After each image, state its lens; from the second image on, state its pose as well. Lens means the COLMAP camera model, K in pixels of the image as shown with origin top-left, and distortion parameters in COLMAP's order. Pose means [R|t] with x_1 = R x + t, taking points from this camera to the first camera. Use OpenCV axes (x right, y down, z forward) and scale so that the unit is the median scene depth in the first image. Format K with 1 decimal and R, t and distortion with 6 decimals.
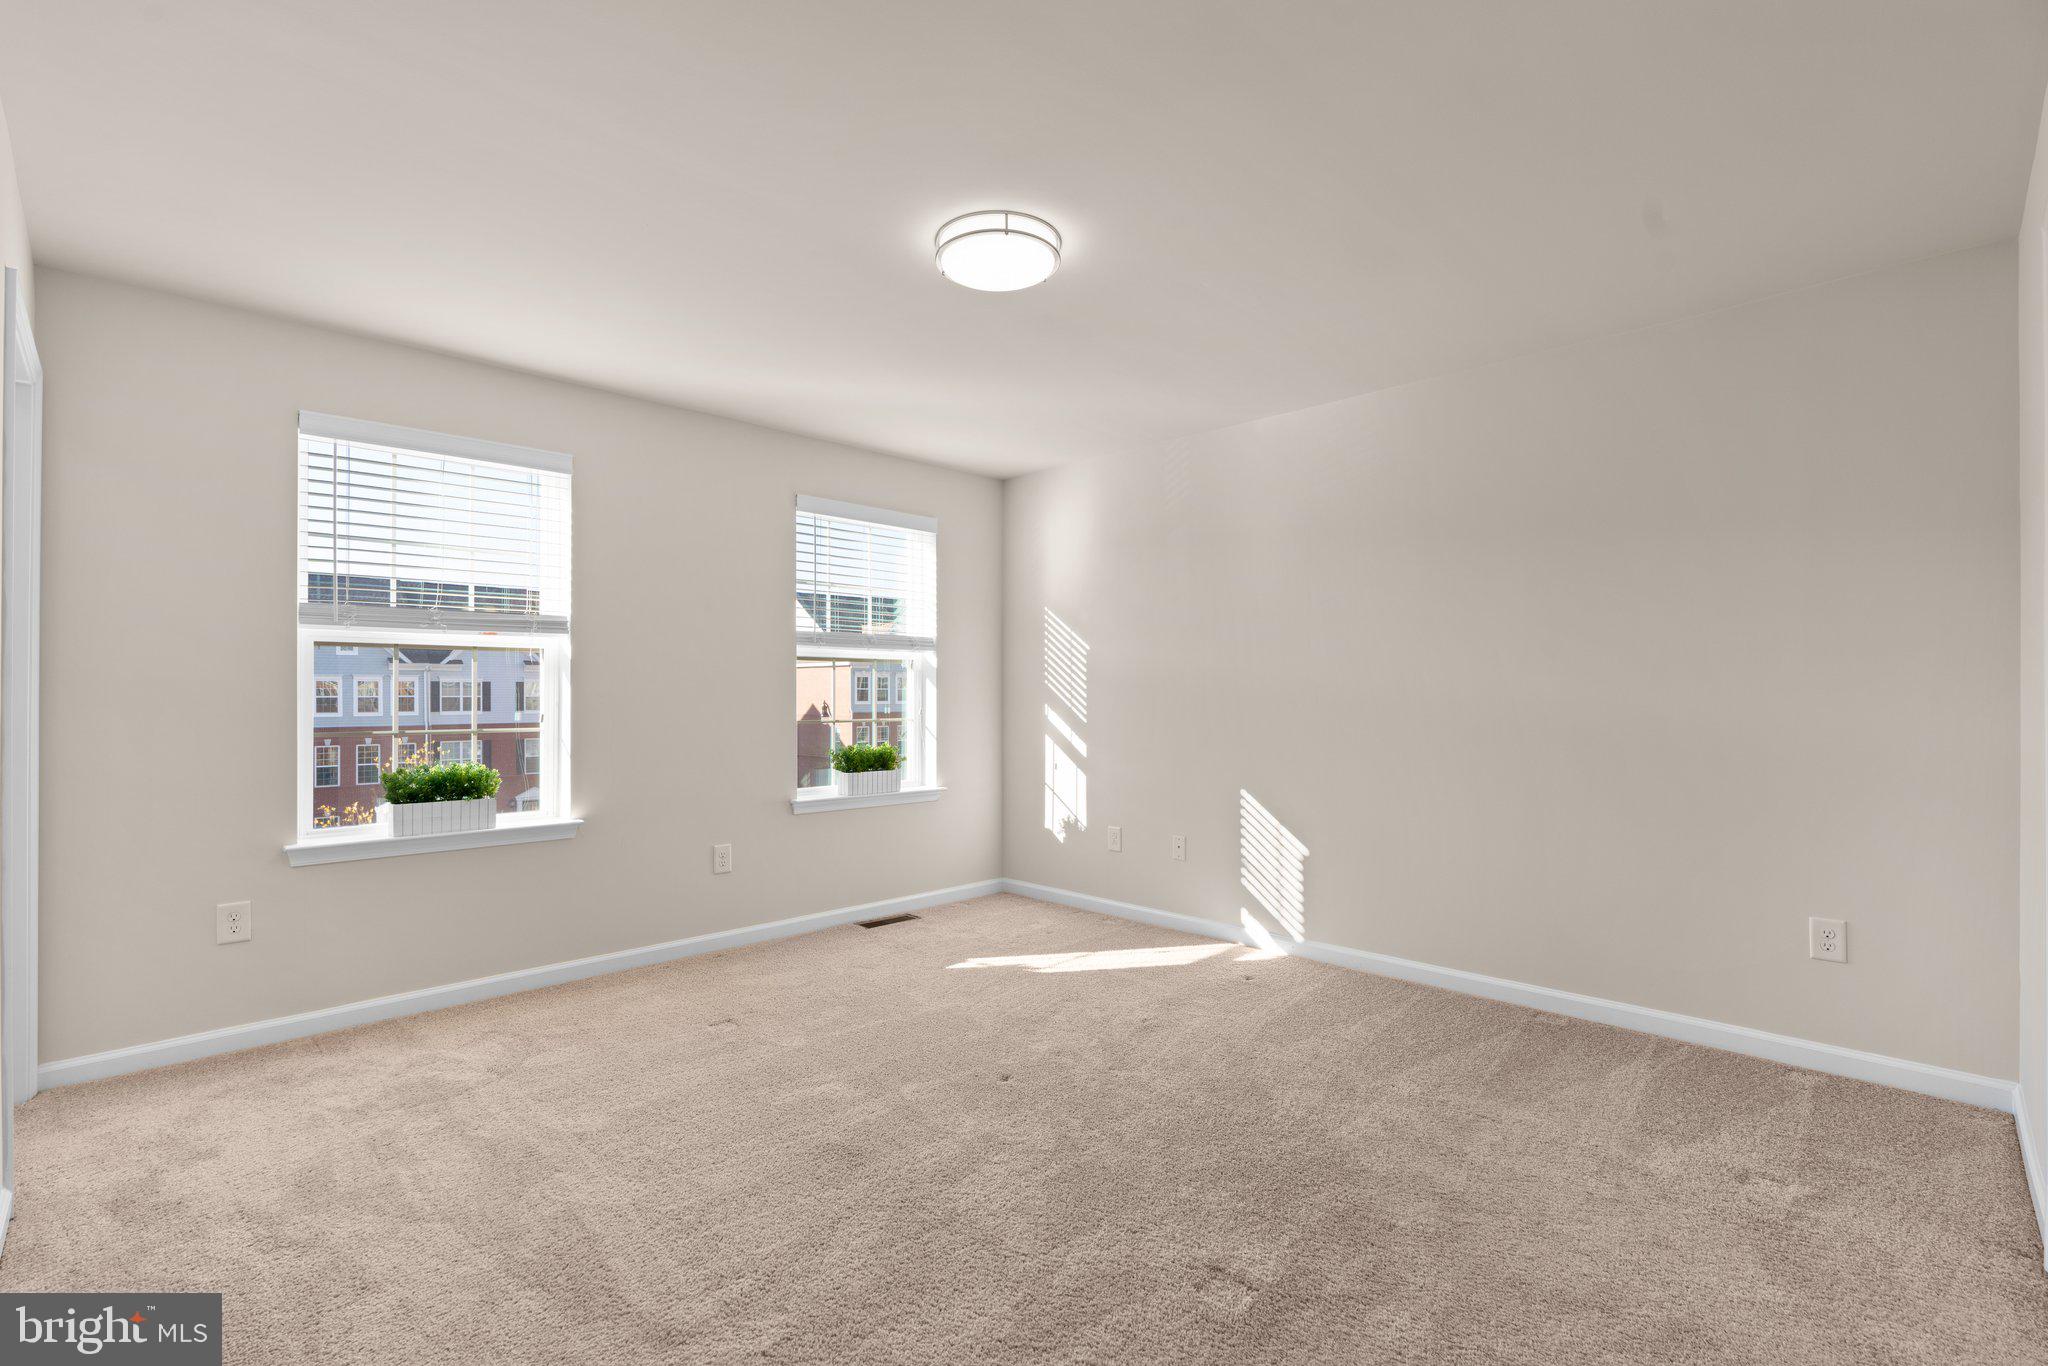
lens RADIAL K [[923.0, 0, 1023.6], [0, 923.0, 701.5], [0, 0, 1]] dist [-0.008938, 0.005667]
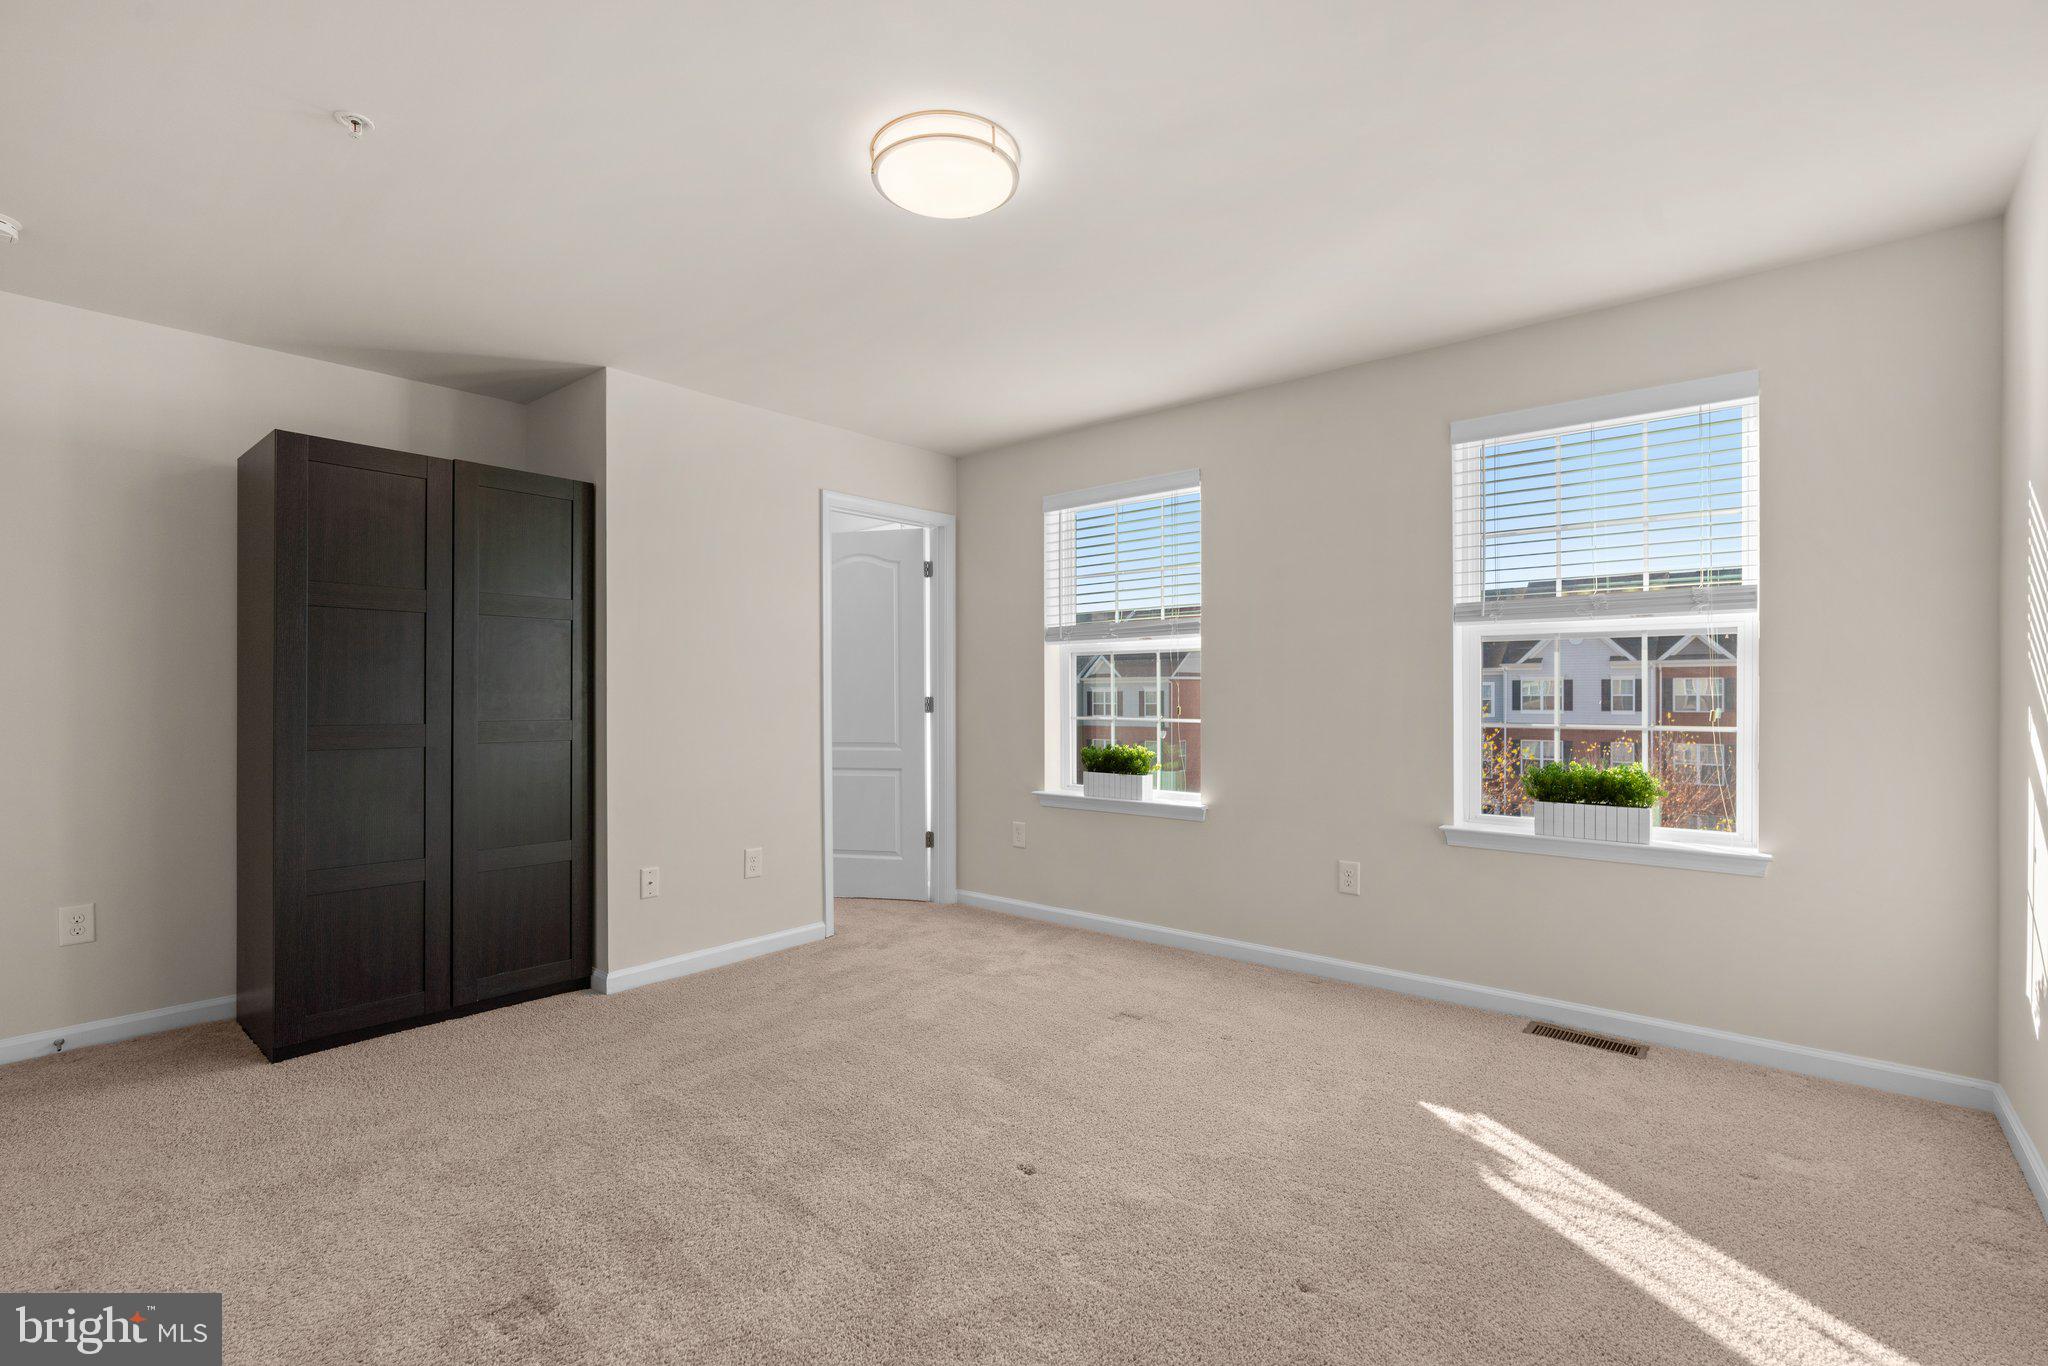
lens RADIAL K [[923.0, 0, 1023.6], [0, 923.0, 701.5], [0, 0, 1]] dist [-0.008938, 0.005667]
pose [[0.085773, 0.004569, -0.996304, 0.507158], [-0.009536, 0.999947, 0.003764, 0.004931], [0.996269, 0.009178, 0.085812, 0.620877]]
